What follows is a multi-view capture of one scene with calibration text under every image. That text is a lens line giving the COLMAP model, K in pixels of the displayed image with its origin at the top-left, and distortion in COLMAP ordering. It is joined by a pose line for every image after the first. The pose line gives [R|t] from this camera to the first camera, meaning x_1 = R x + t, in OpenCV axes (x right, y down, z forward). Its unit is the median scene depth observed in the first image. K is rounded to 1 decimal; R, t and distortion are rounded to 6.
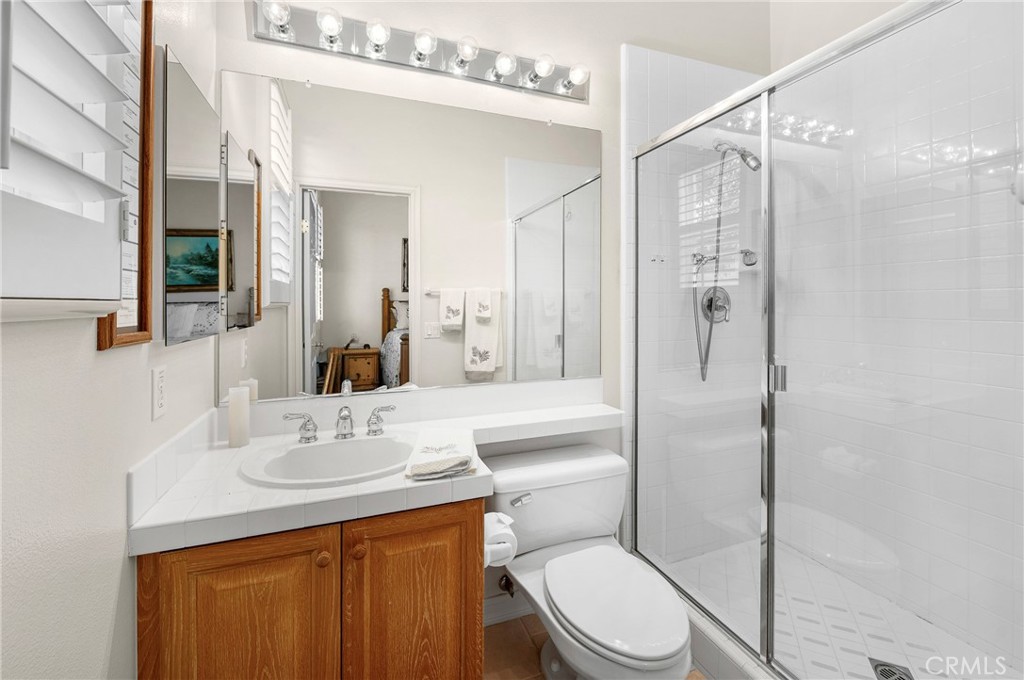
lens RADIAL K [[421.3, 0, 516.0], [0, 421.3, 303.5], [0, 0, 1]] dist [-0.007946, -0.000296]
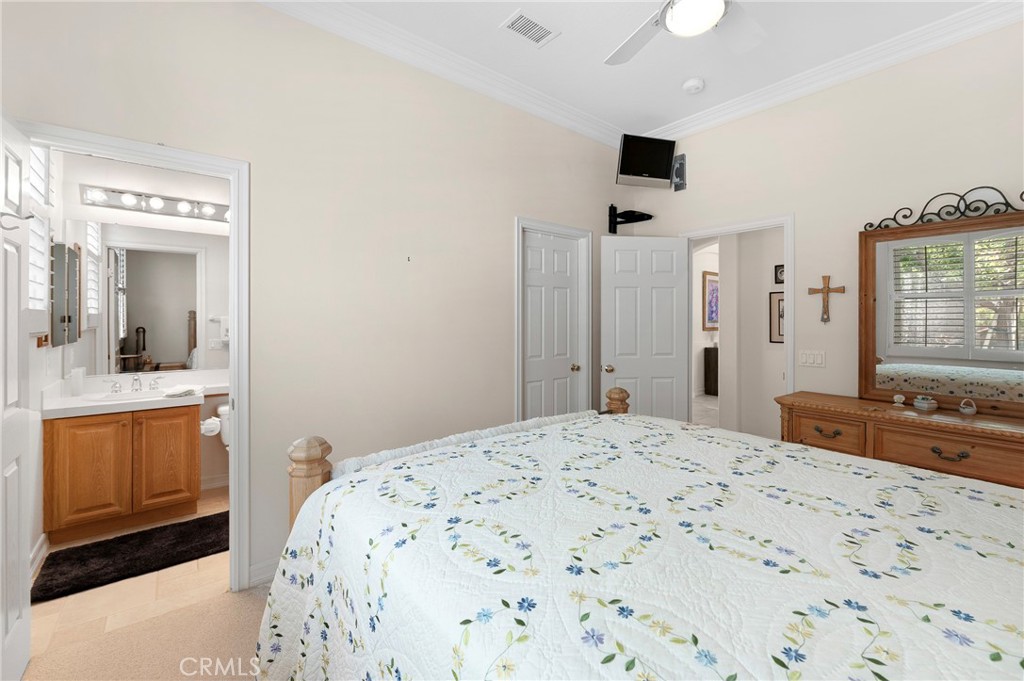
lens RADIAL K [[422.7, 0, 512.9], [0, 422.7, 321.4], [0, 0, 1]] dist [-0.006388, -0.000659]
pose [[0.951666, 0.001262, 0.307132, 0.817162], [-0.001941, 0.999996, 0.001906, -0.053868], [-0.307128, -0.002410, 0.951665, -1.753501]]
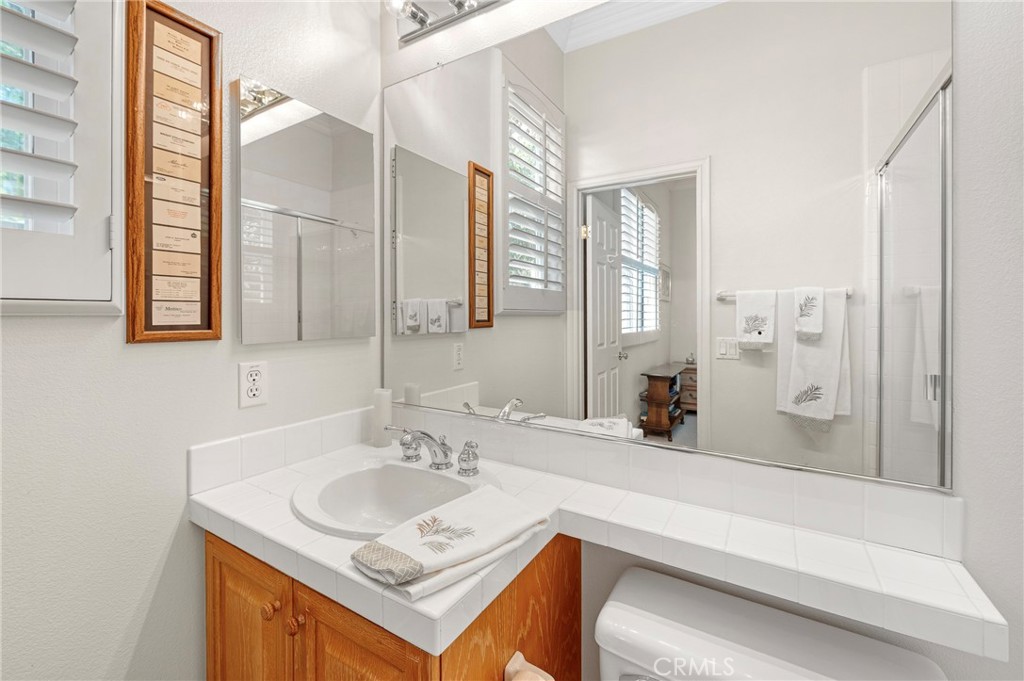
lens RADIAL K [[419.2, 0, 524.0], [0, 419.2, 314.4], [0, 0, 1]] dist [-0.002531, -0.000394]
pose [[0.622907, 0.006561, -0.782268, 0.359477], [-0.006165, 0.999975, 0.003479, 0.009824], [0.782272, 0.002656, 0.622932, 0.624748]]
